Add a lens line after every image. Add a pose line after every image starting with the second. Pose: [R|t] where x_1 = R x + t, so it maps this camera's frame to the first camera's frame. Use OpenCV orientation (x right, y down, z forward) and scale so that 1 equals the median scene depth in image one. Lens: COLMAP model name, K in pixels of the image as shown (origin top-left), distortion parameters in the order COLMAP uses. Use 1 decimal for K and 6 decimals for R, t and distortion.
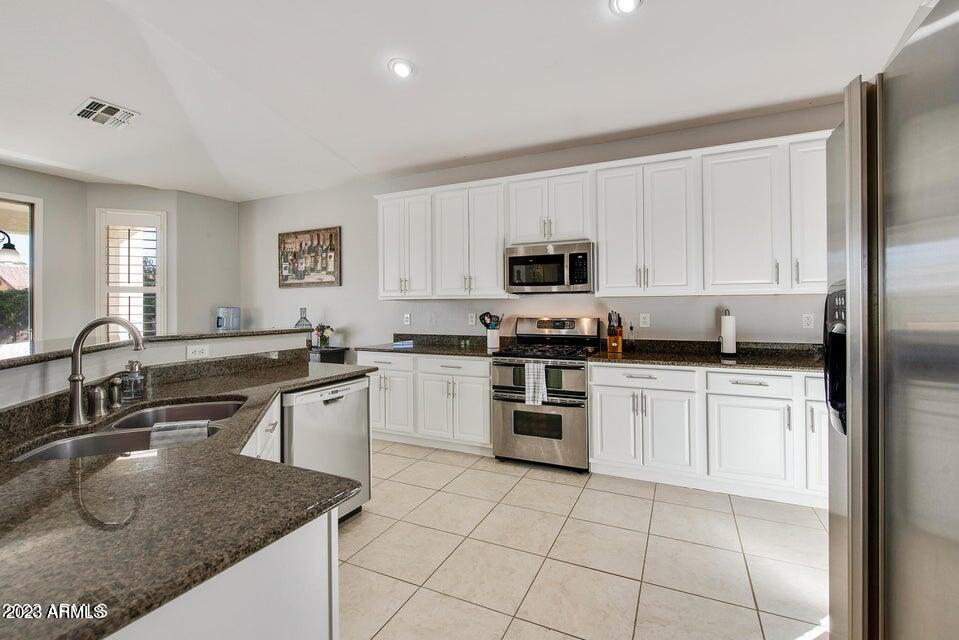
lens RADIAL K [[417.7, 0, 479.3], [0, 417.7, 306.4], [0, 0, 1]] dist [0.004116, -0.000520]
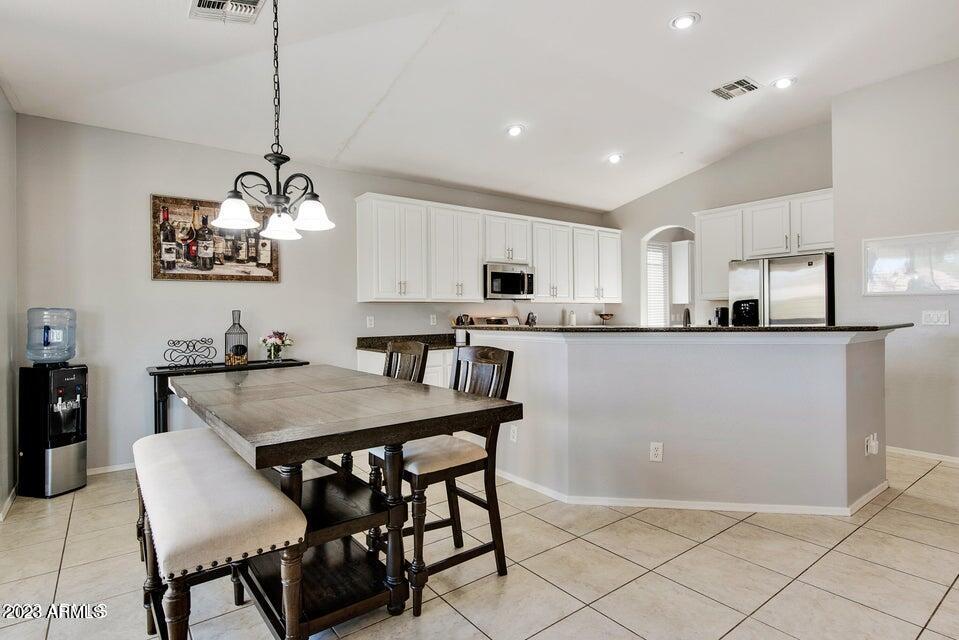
lens RADIAL K [[491.6, 0, 475.0], [0, 491.6, 314.8], [0, 0, 1]] dist [-0.004914, -0.000284]
pose [[0.465712, -0.001910, 0.884934, -0.977622], [0.008055, 0.999965, -0.002081, 0.016735], [-0.884900, 0.008097, 0.465712, 0.224777]]
